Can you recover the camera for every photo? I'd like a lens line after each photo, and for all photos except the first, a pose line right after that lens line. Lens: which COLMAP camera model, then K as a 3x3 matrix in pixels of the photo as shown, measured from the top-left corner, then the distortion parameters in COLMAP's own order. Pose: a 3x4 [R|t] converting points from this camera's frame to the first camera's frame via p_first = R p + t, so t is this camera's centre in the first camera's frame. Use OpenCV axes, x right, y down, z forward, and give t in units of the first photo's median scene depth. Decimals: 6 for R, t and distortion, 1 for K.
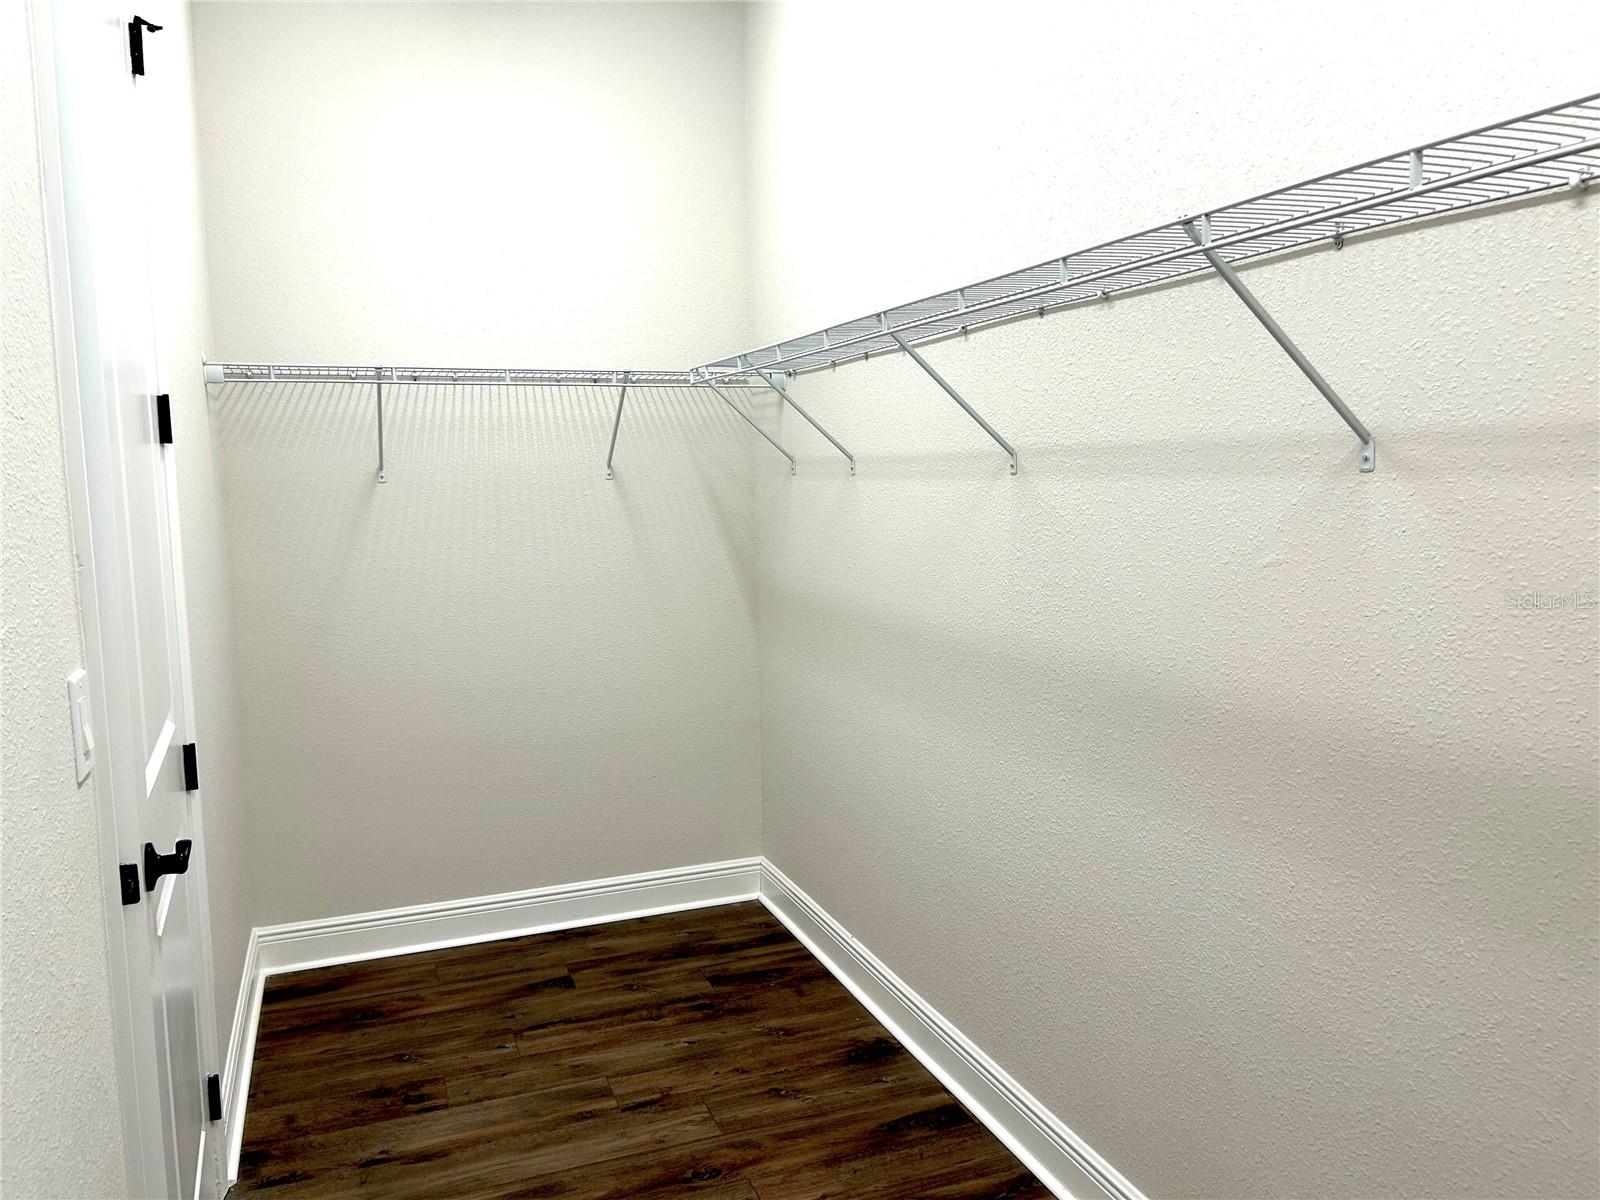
lens RADIAL K [[1202.6, 0, 795.0], [0, 1202.6, 604.6], [0, 0, 1]] dist [0.050712, -0.055471]
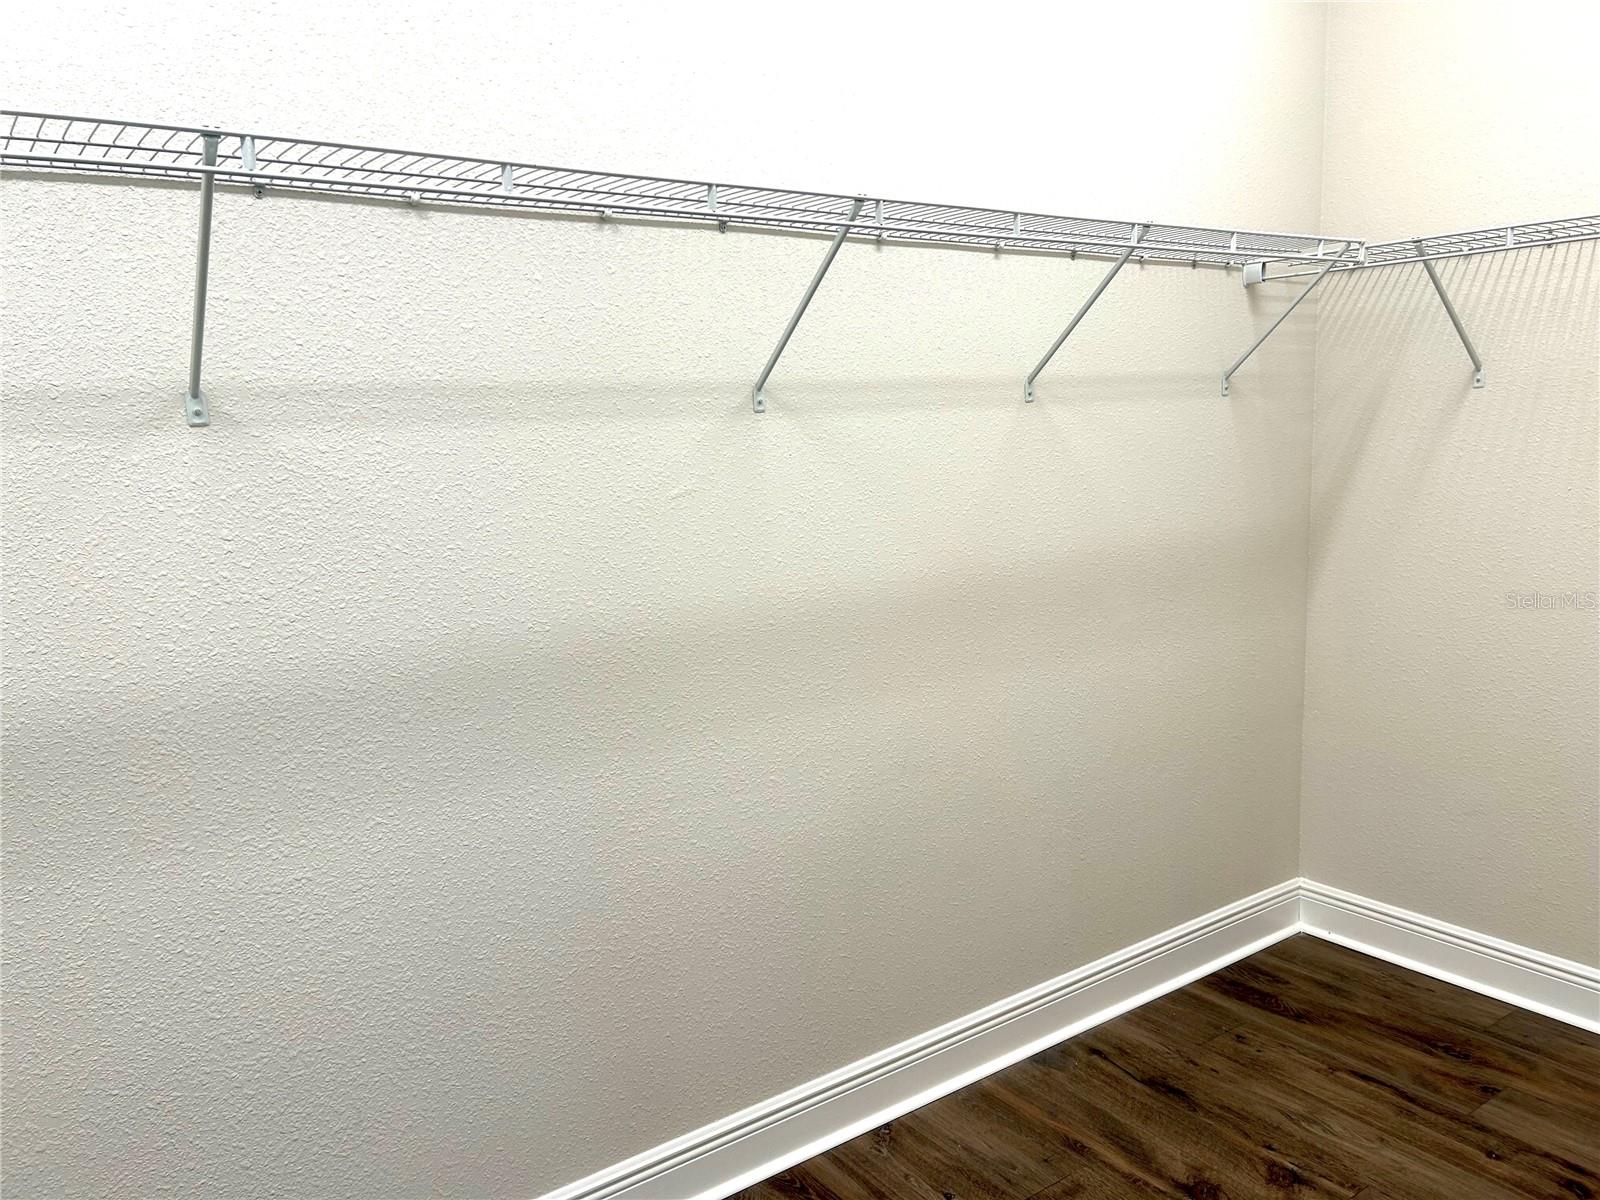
lens RADIAL K [[1202.6, 0, 795.3], [0, 1202.6, 599.3], [0, 0, 1]] dist [0.050712, -0.055471]
pose [[-0.249756, -0.131991, 0.959271, -0.756864], [0.135452, 0.976163, 0.169582, -0.117641], [-0.958788, 0.172289, -0.225924, 1.193824]]
